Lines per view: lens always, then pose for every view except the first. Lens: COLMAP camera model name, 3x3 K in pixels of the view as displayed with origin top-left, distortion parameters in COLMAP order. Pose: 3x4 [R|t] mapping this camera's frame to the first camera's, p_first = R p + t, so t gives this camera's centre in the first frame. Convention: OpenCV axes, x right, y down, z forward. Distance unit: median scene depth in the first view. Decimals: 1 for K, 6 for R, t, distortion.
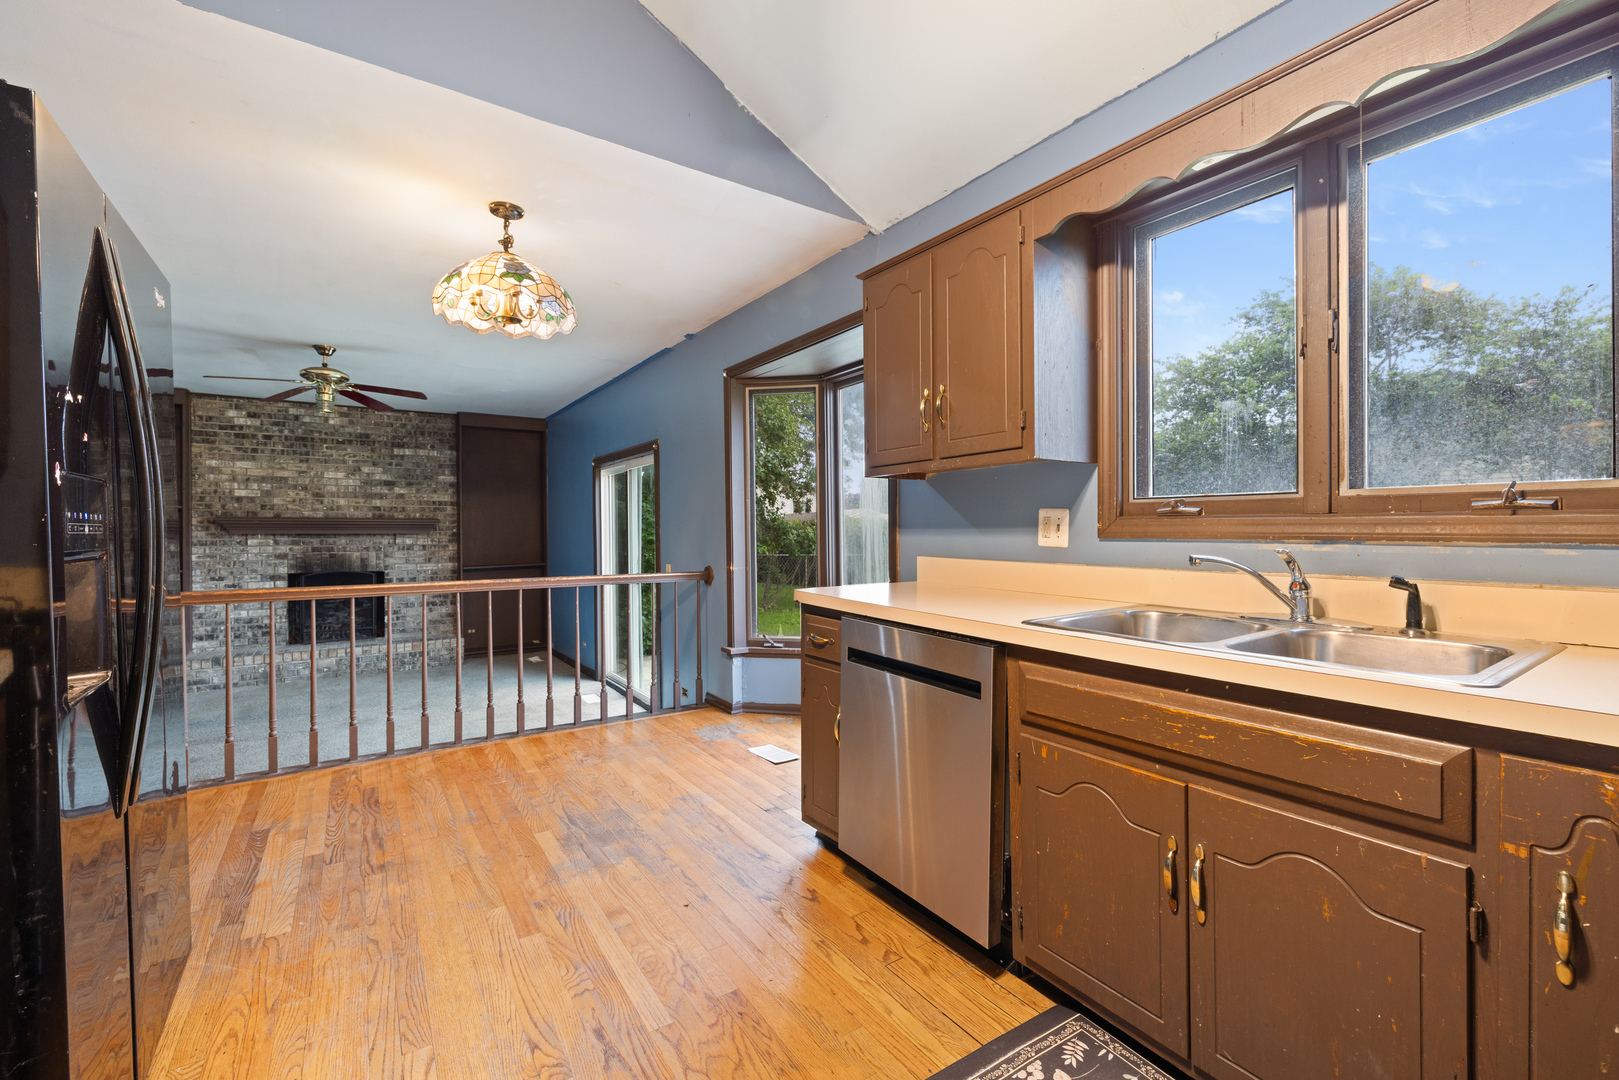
lens RADIAL K [[678.4, 0, 817.0], [0, 678.4, 535.9], [0, 0, 1]] dist [-0.002273, 0.000621]
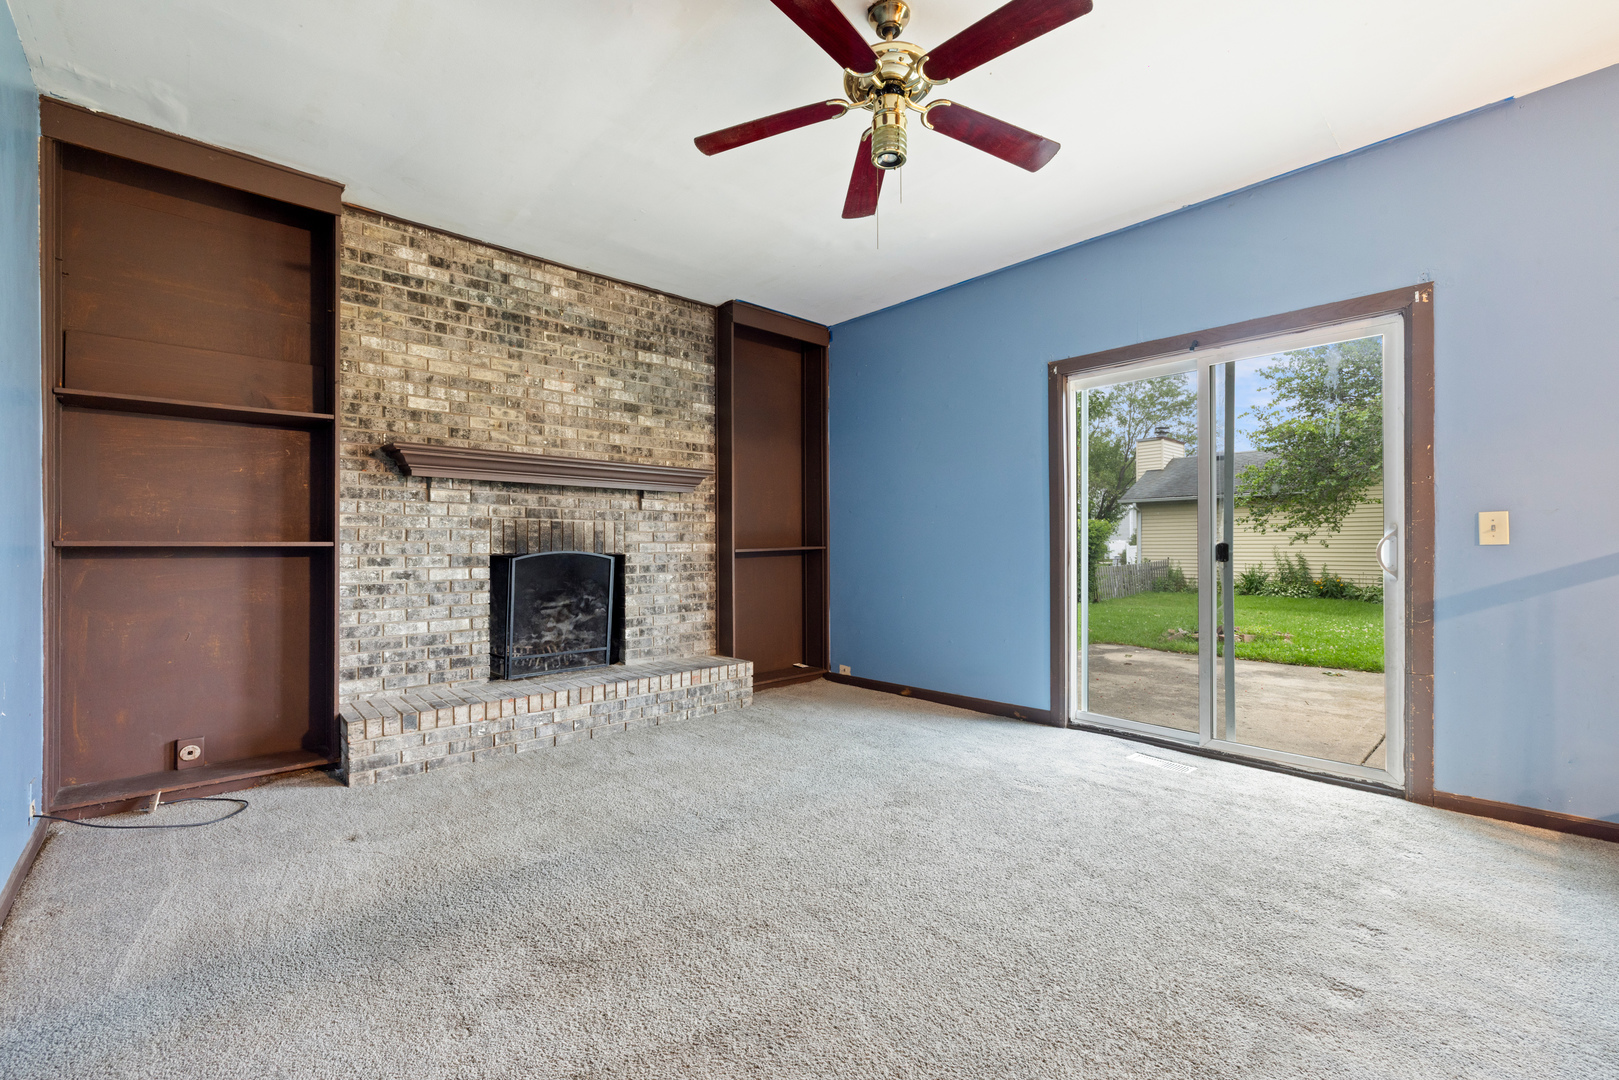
lens RADIAL K [[678.4, 0, 811.3], [0, 678.4, 546.8], [0, 0, 1]] dist [-0.002273, 0.000621]
pose [[0.990205, -0.000376, 0.139621, -0.598778], [0.001109, 0.999986, -0.005170, 0.052528], [-0.139617, 0.005274, 0.990192, 0.410352]]
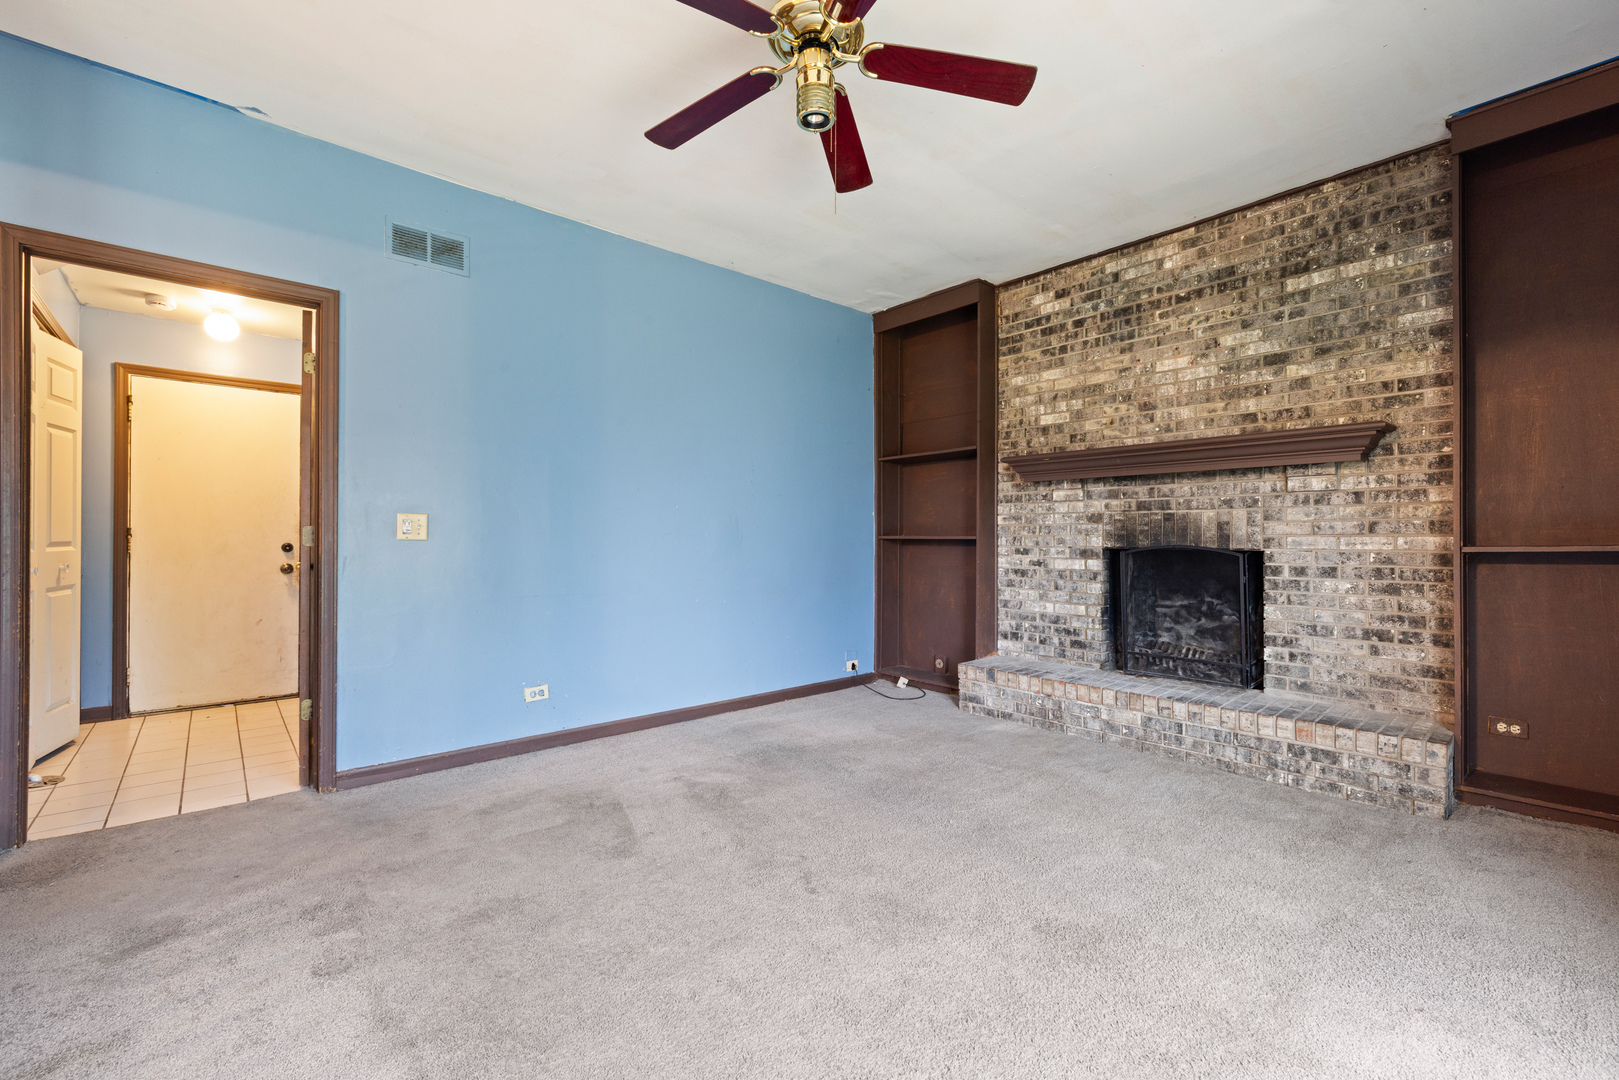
lens RADIAL K [[678.4, 0, 814.9], [0, 678.4, 538.2], [0, 0, 1]] dist [-0.002273, 0.000621]
pose [[0.120786, 0.003524, -0.992672, -0.228981], [-0.007227, 0.999970, 0.002671, 0.047913], [0.992652, 0.006851, 0.120808, 0.683042]]
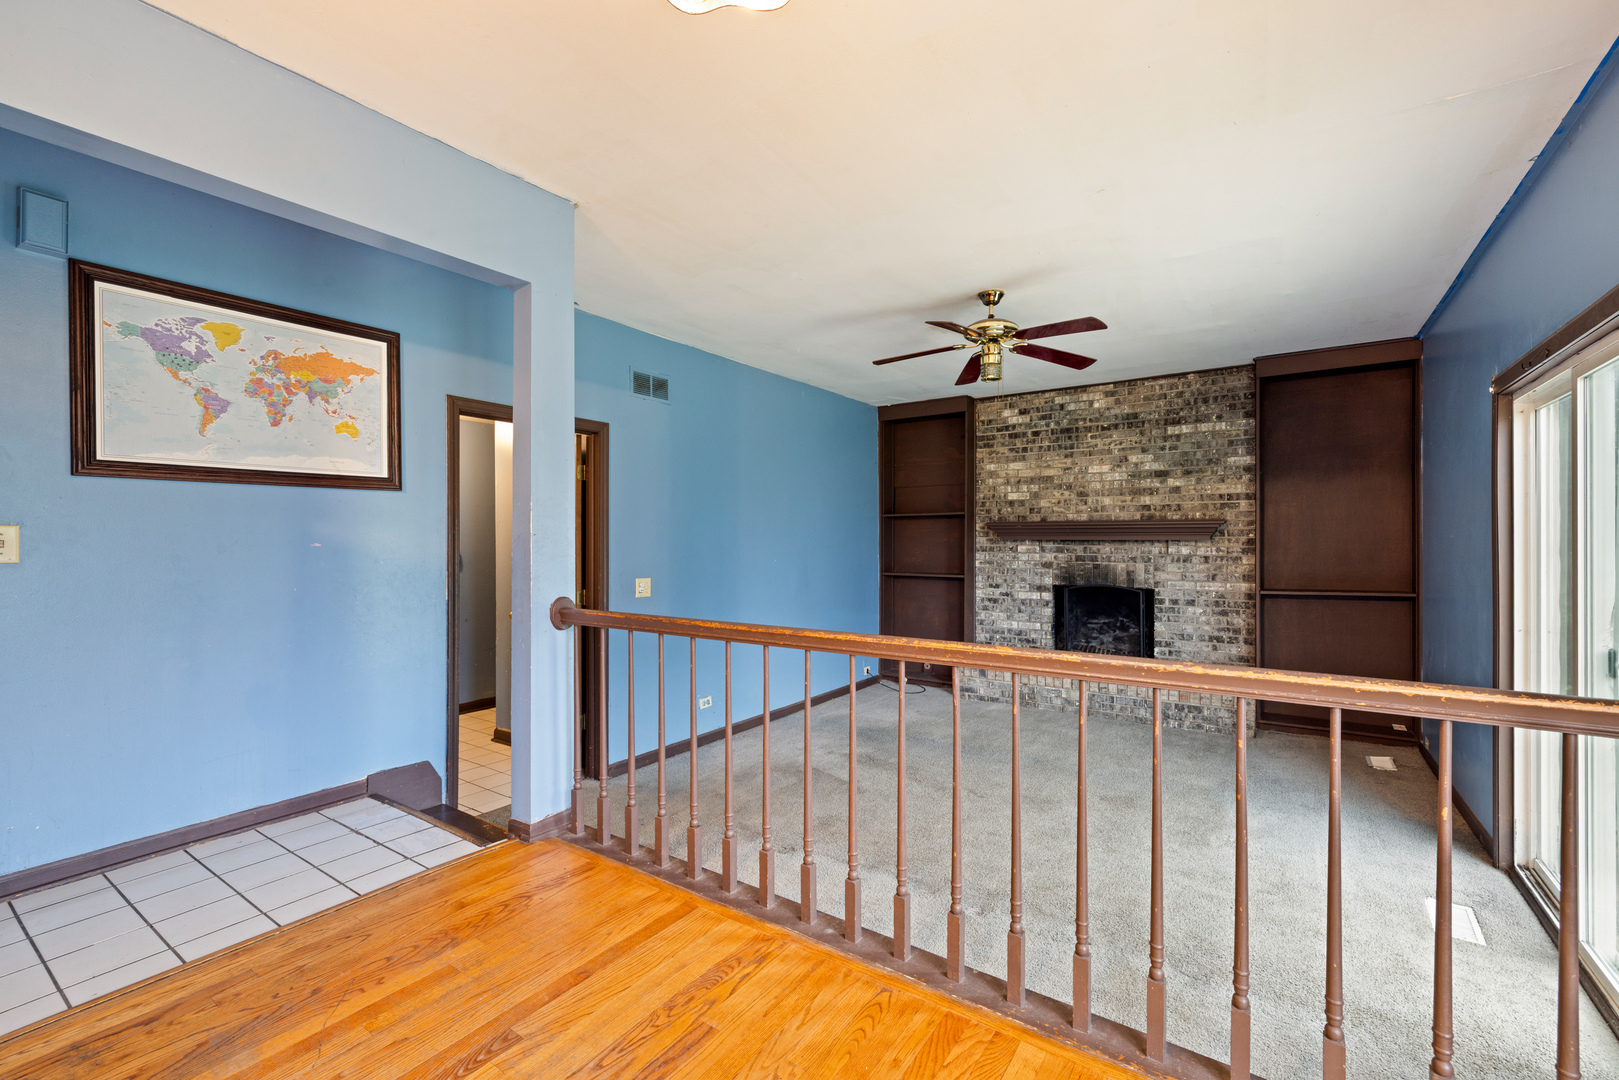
lens RADIAL K [[678.4, 0, 817.4], [0, 678.4, 544.0], [0, 0, 1]] dist [-0.002273, 0.000621]
pose [[0.357730, 0.009664, -0.933775, -0.063364], [-0.005501, 0.999951, 0.008241, -0.003186], [0.933809, 0.002189, 0.357765, 0.395907]]
